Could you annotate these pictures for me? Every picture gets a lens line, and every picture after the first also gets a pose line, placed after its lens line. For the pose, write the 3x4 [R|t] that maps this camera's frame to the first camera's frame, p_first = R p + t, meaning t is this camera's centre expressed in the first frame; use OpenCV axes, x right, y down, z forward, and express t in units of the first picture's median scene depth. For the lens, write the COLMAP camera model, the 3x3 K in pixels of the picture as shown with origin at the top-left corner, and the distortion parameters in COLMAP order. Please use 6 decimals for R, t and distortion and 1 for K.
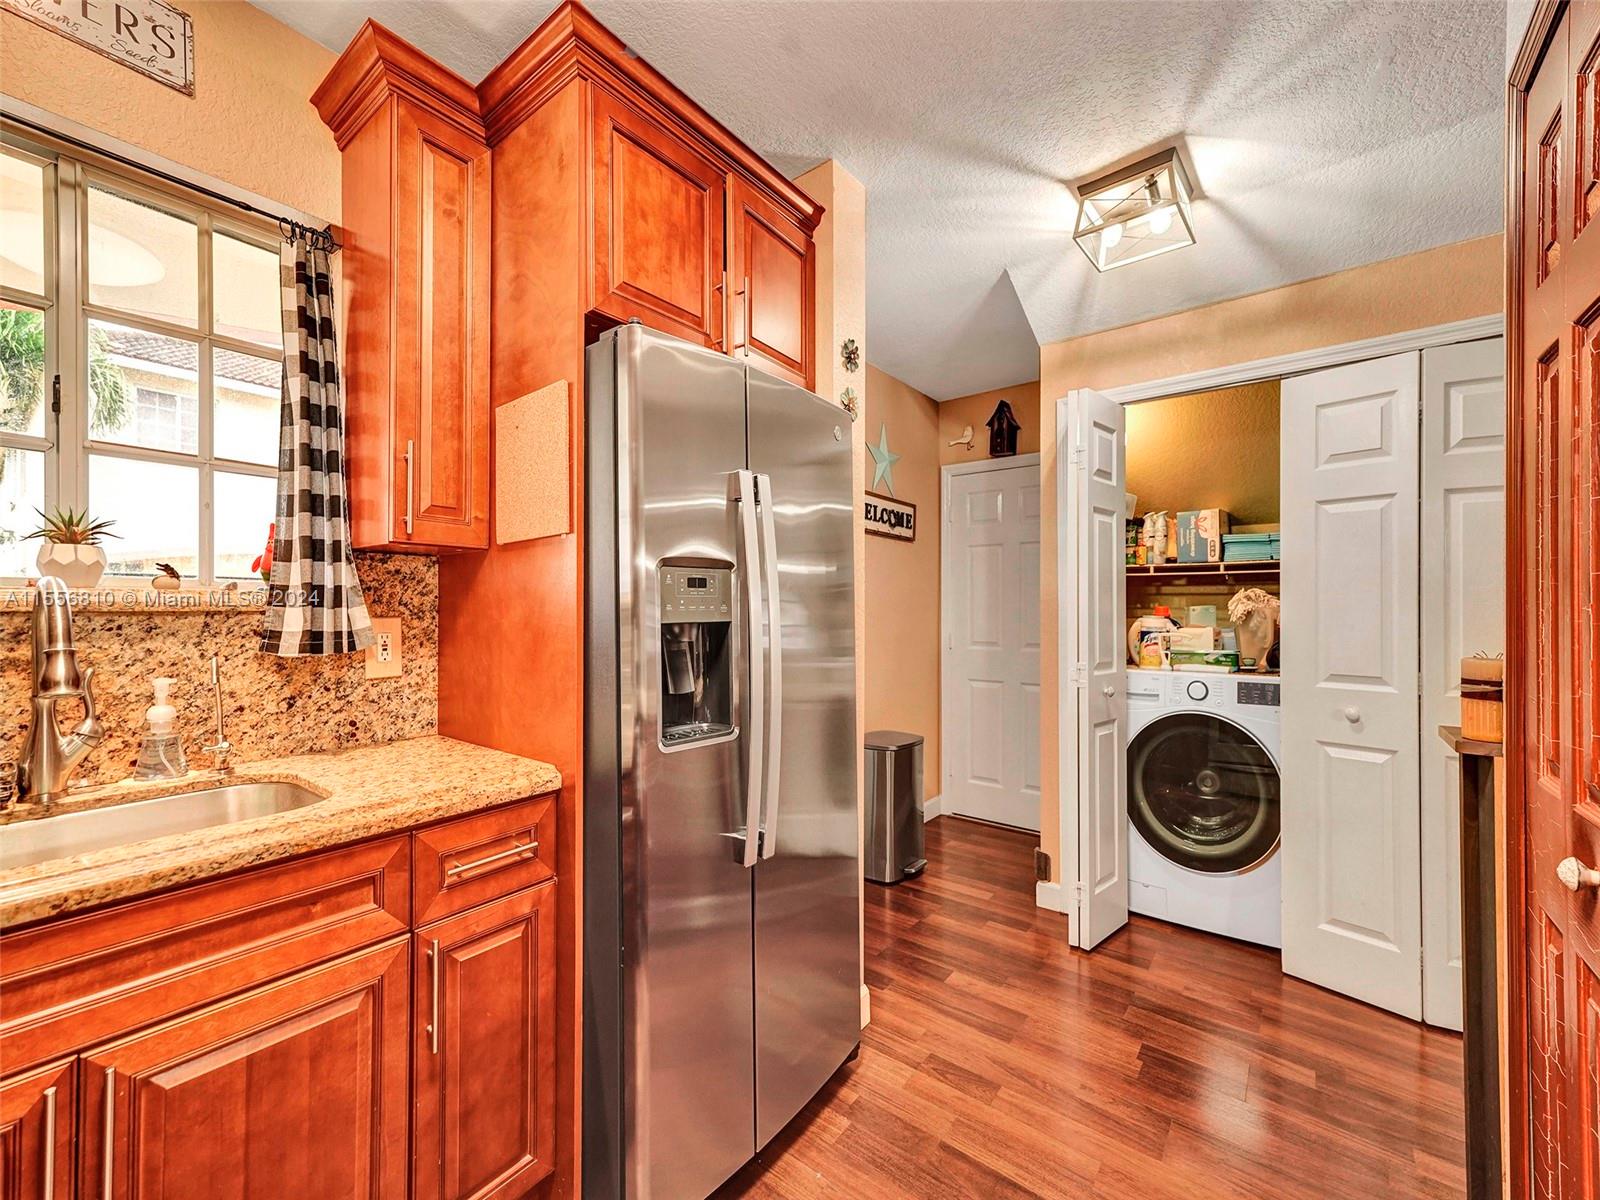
lens RADIAL K [[652.5, 0, 790.6], [0, 652.5, 604.4], [0, 0, 1]] dist [0.015286, 0.000090]
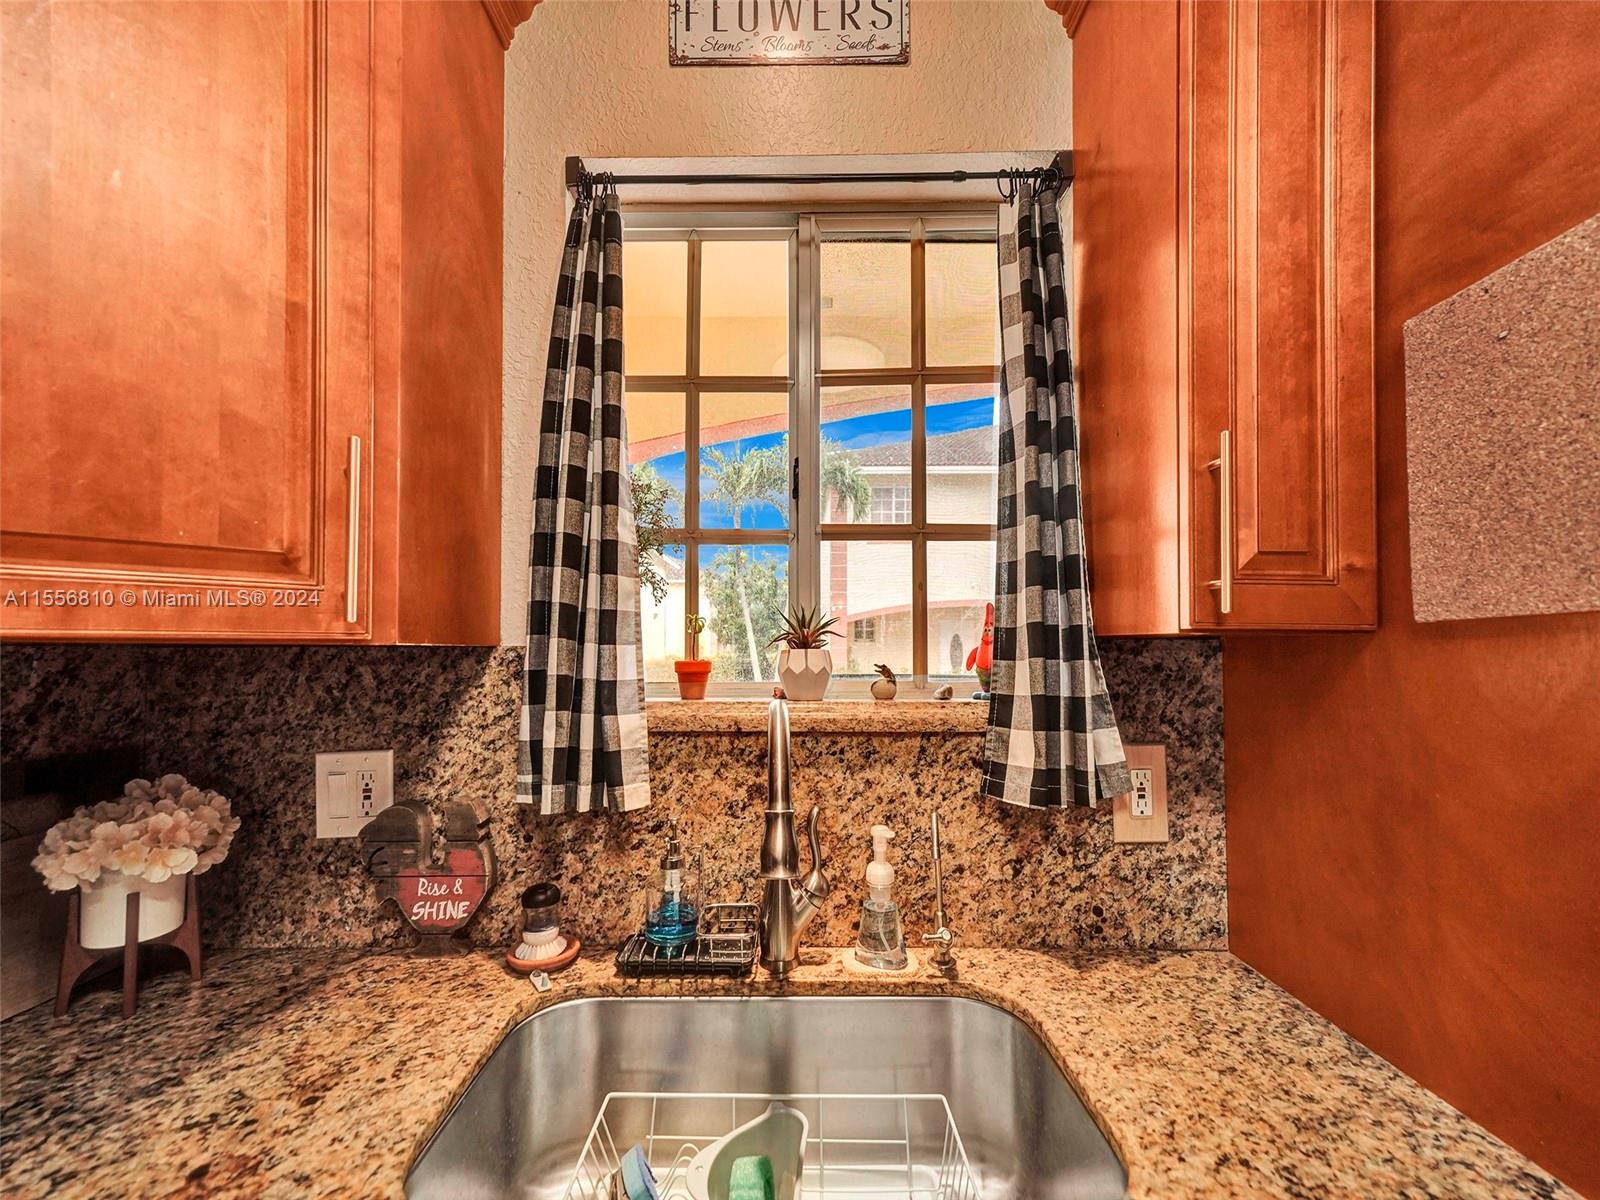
lens RADIAL K [[662.5, 0, 783.2], [0, 662.5, 634.7], [0, 0, 1]] dist [0.002151, 0.000212]
pose [[0.608781, -0.017357, -0.793148, -0.350579], [0.005083, 0.999825, -0.017979, -0.077207], [0.793322, 0.006914, 0.608763, 0.381490]]
